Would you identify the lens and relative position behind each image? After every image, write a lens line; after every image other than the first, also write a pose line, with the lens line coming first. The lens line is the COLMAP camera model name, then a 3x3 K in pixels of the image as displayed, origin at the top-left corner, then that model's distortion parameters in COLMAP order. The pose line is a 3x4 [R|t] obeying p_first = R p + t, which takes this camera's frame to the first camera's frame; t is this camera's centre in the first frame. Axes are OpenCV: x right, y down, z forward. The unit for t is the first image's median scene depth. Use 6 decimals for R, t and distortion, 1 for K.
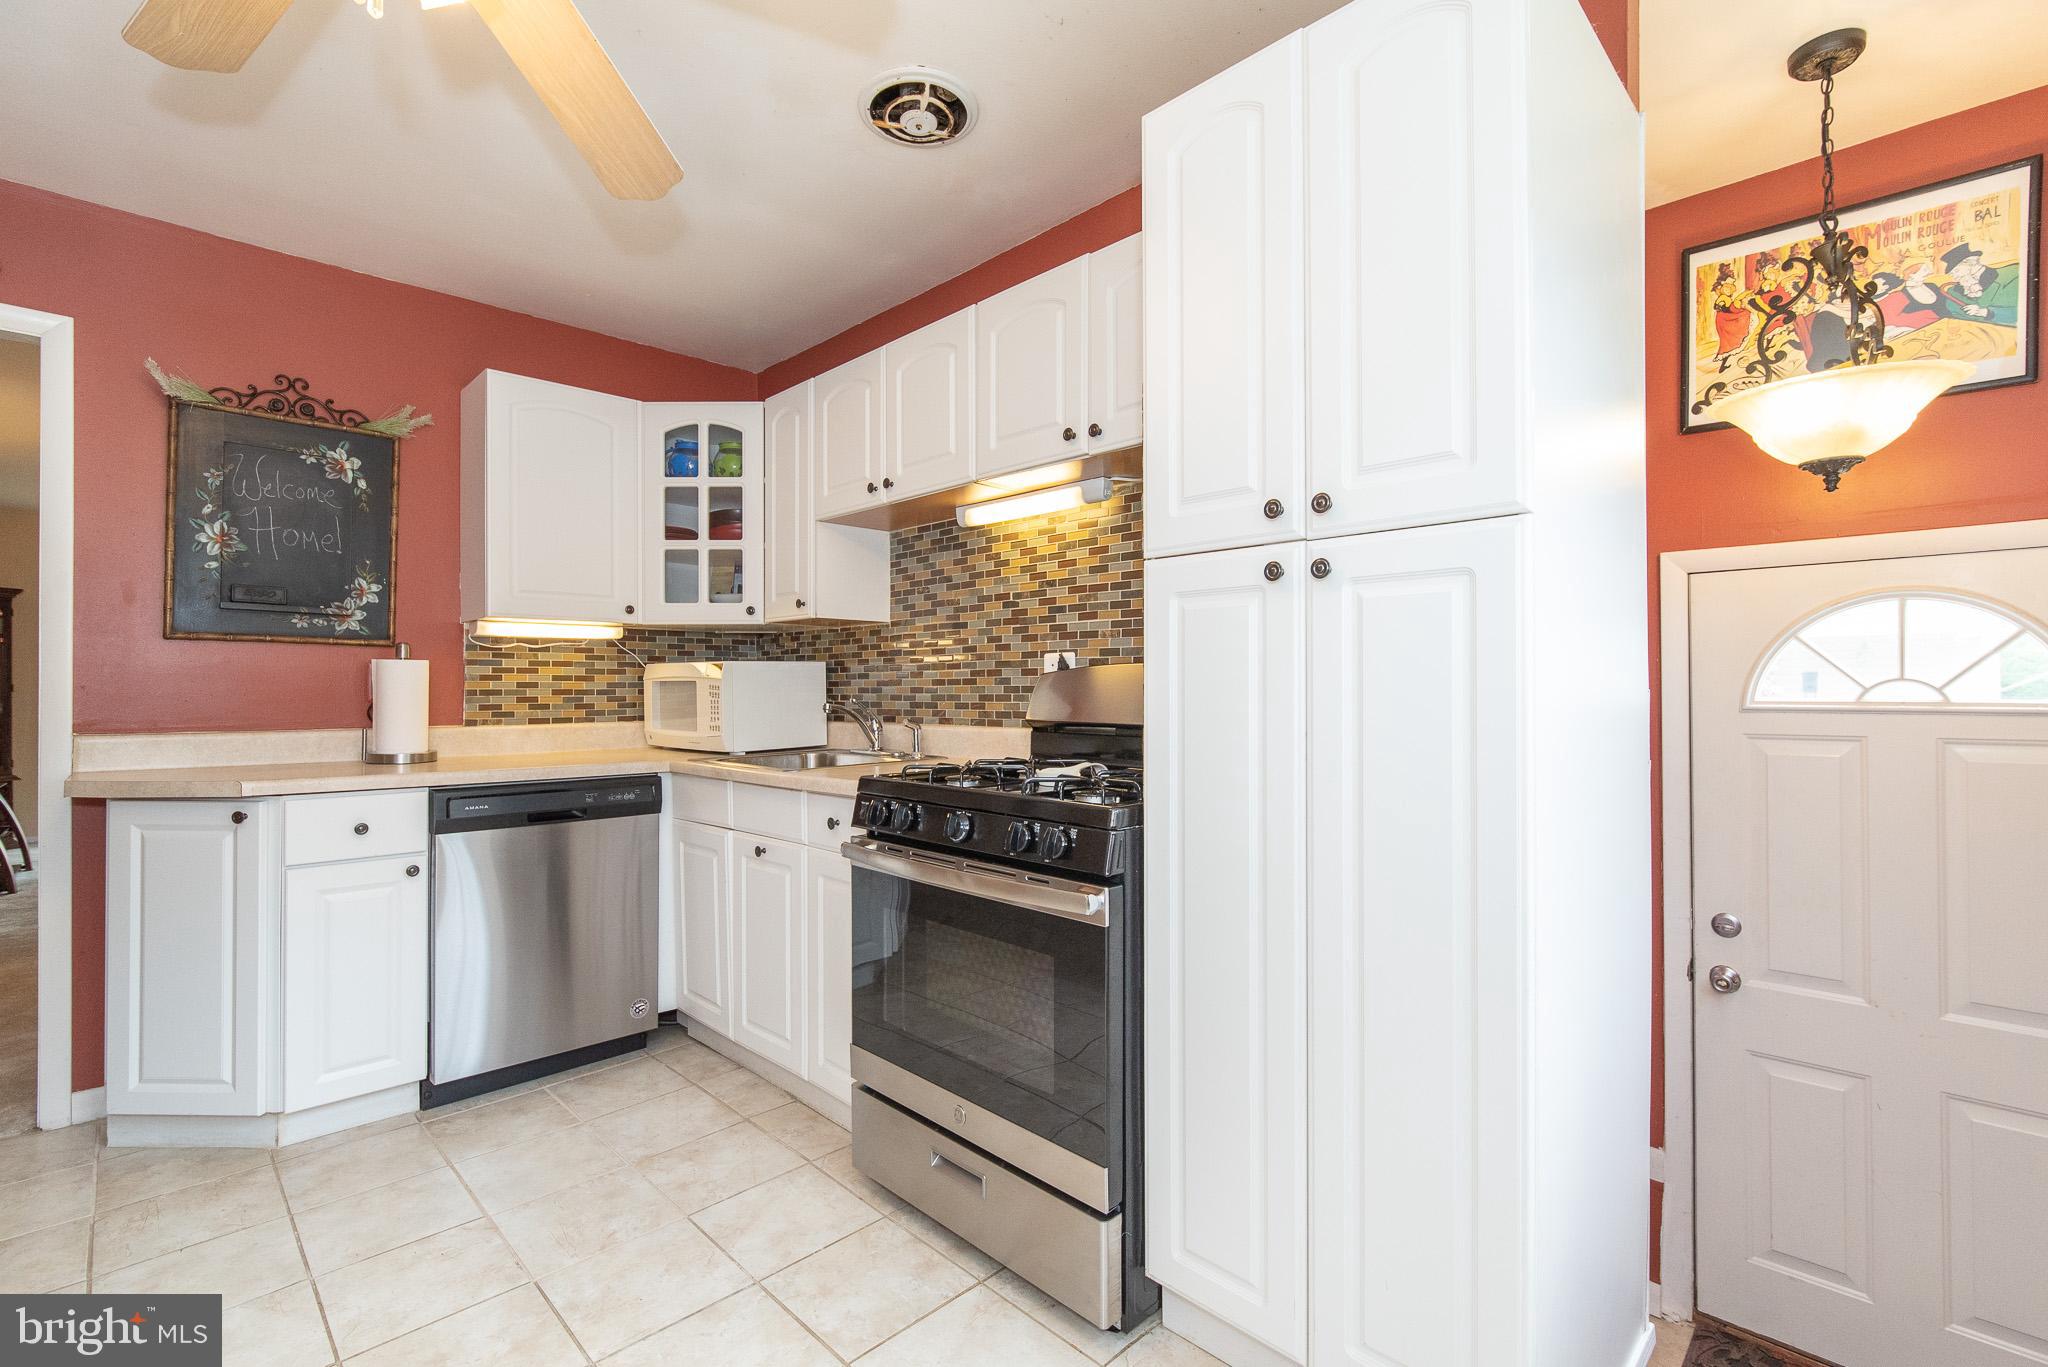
lens RADIAL K [[938.7, 0, 992.6], [0, 938.7, 677.7], [0, 0, 1]] dist [0.006428, 0.002832]
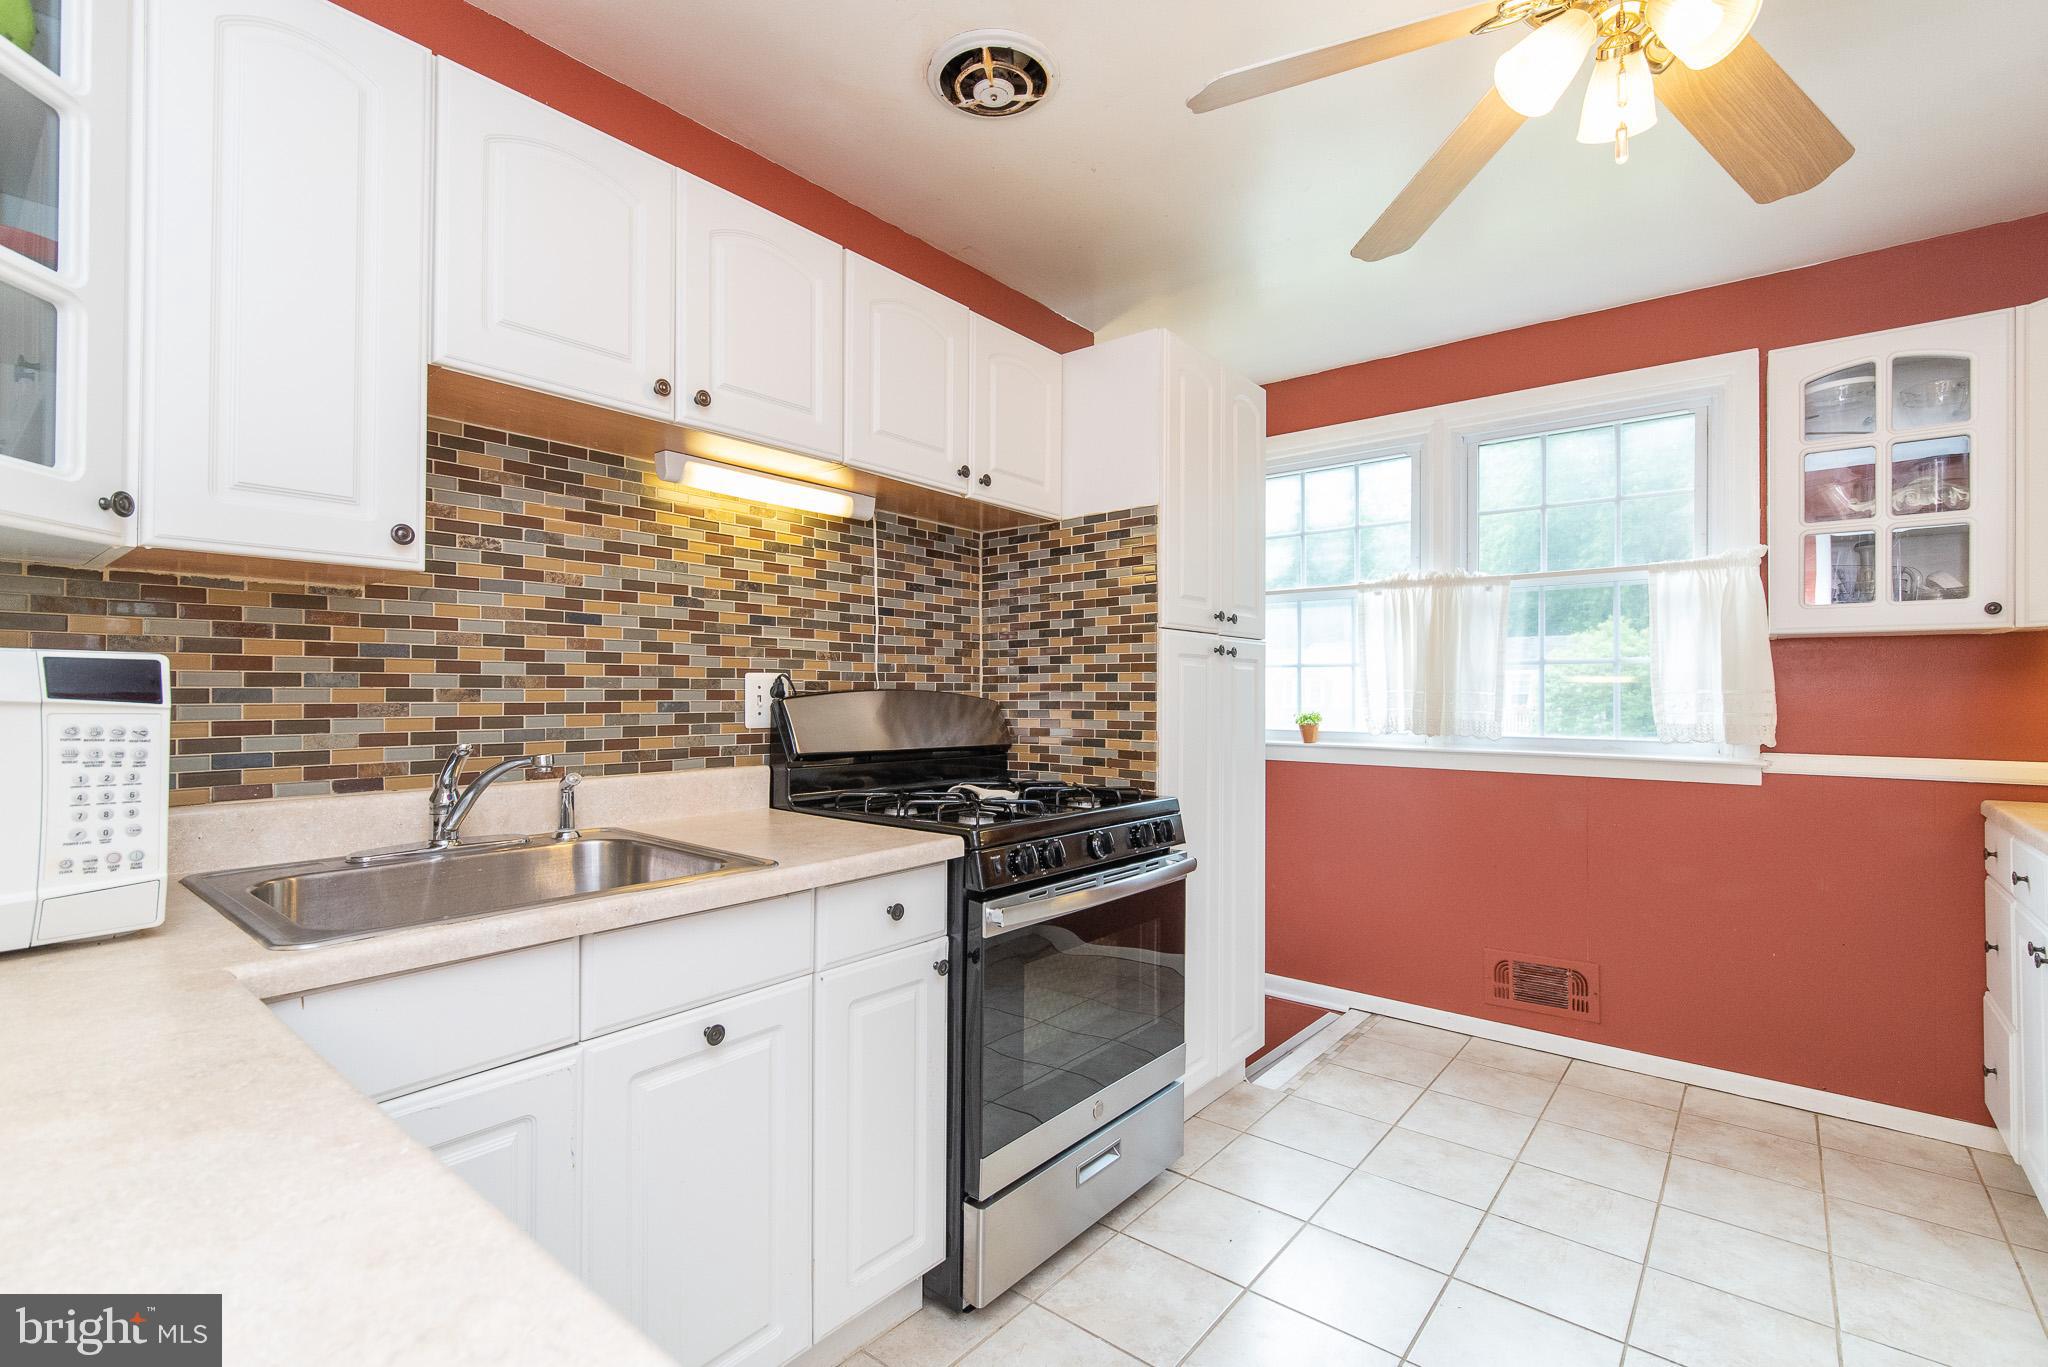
lens RADIAL K [[938.7, 0, 1036.7], [0, 938.7, 685.8], [0, 0, 1]] dist [0.006428, 0.002832]
pose [[-0.145699, 0.008924, 0.989289, -0.738954], [-0.017964, 0.999771, -0.011664, -0.008894], [-0.989166, -0.019471, -0.145506, 0.825227]]
